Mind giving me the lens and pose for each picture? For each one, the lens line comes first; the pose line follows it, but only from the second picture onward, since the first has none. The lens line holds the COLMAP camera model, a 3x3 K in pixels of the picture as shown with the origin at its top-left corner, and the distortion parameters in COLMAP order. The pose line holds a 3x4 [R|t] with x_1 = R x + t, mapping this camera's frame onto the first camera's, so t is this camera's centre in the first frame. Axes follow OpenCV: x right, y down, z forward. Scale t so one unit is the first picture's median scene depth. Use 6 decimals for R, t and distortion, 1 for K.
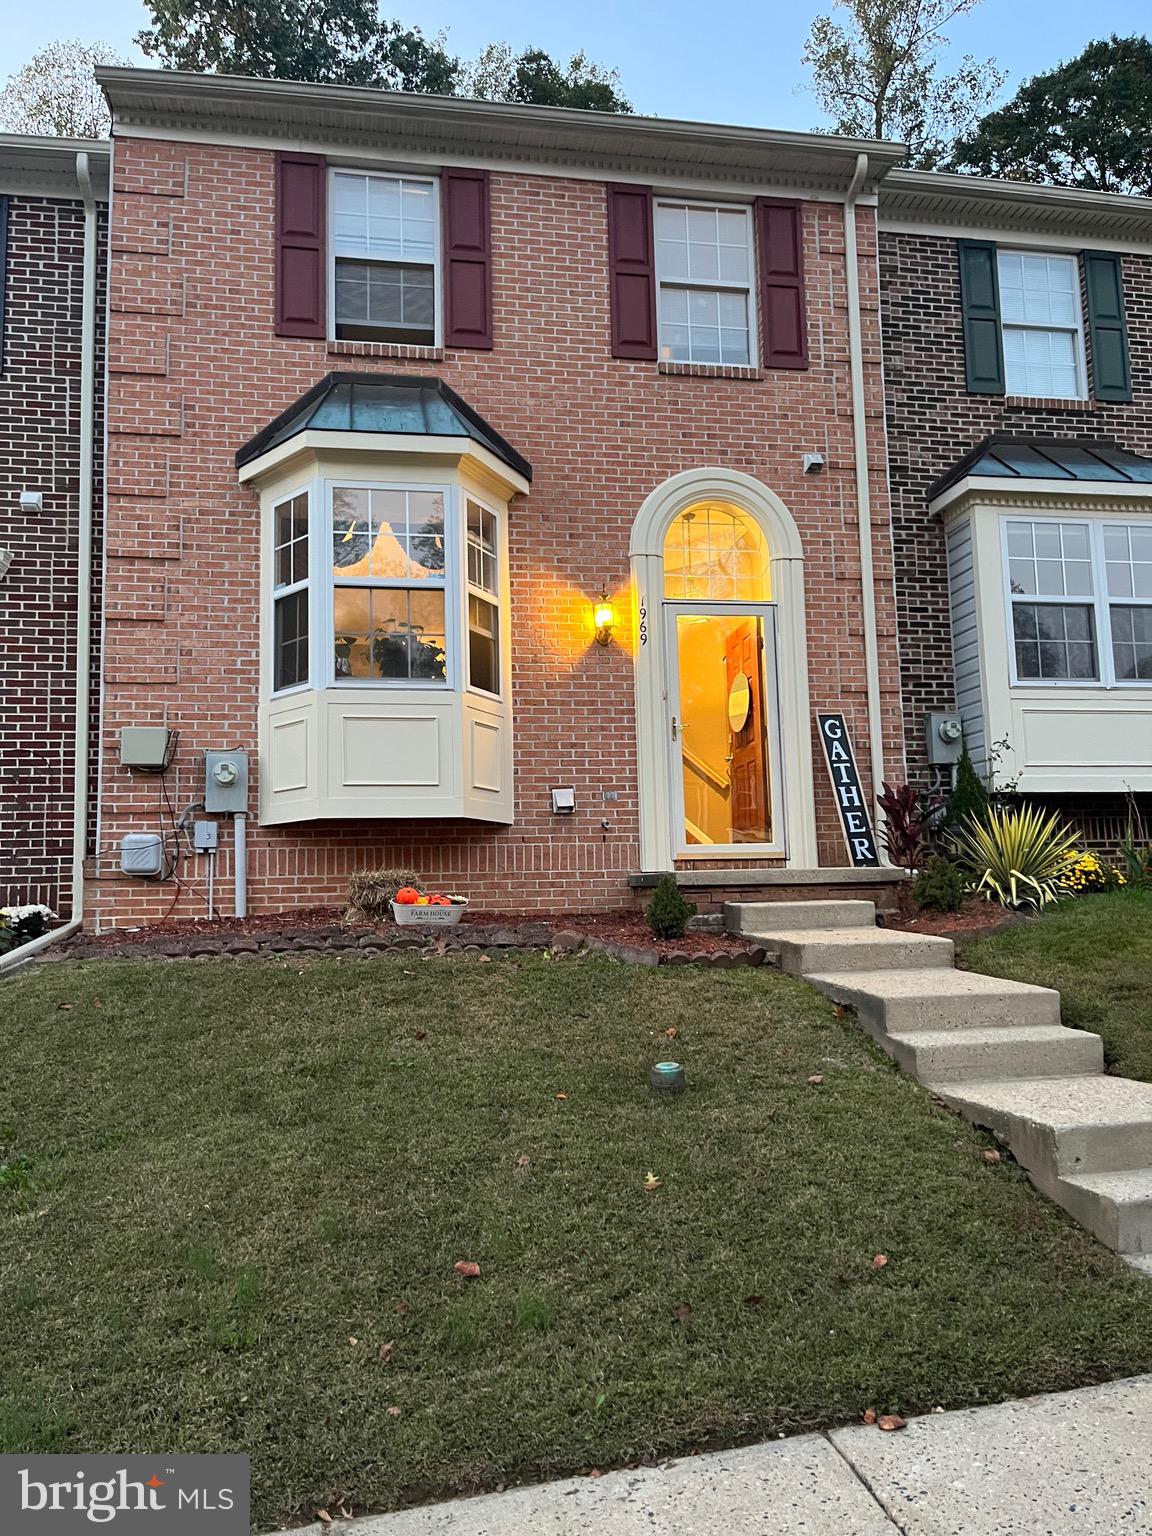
lens RADIAL K [[1176.4, 0, 572.6], [0, 1176.4, 765.9], [0, 0, 1]] dist [0.055500, -0.074805]
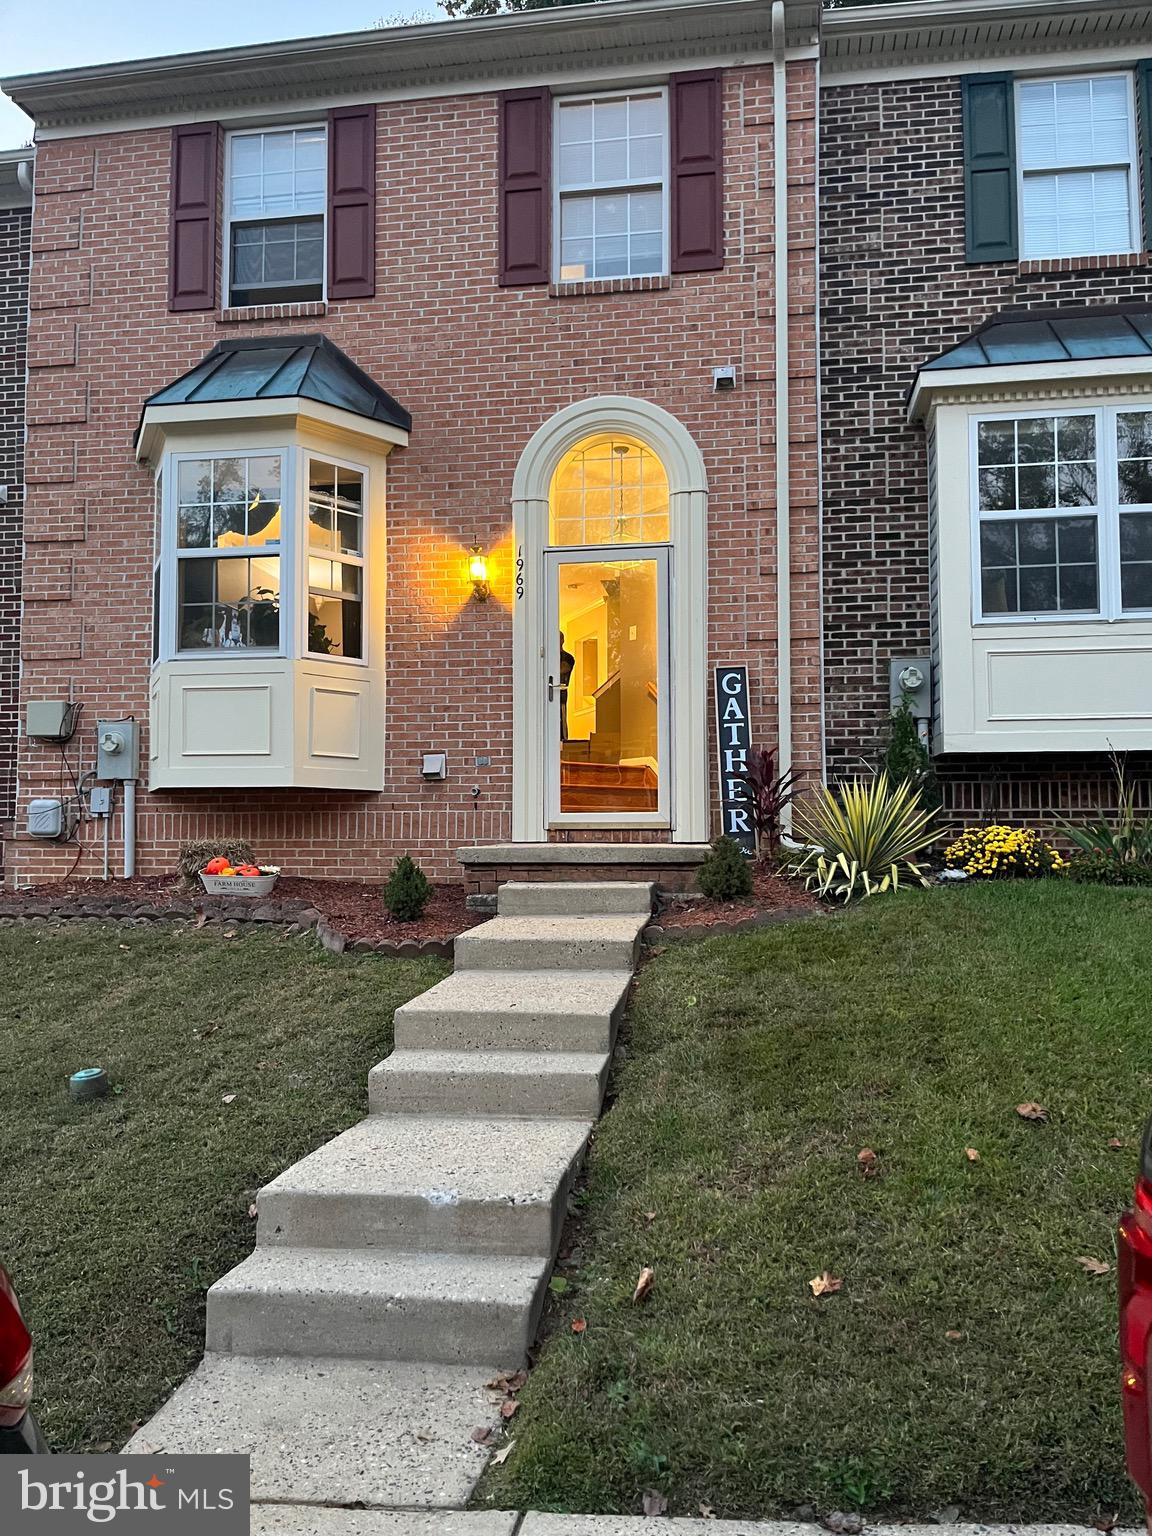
lens RADIAL K [[1176.4, 0, 588.5], [0, 1176.4, 767.8], [0, 0, 1]] dist [0.055500, -0.074805]
pose [[0.940708, 0.000444, -0.339218, 0.424770], [0.020460, 0.998104, 0.058046, -0.022039], [0.338601, -0.061544, 0.938915, 0.132849]]
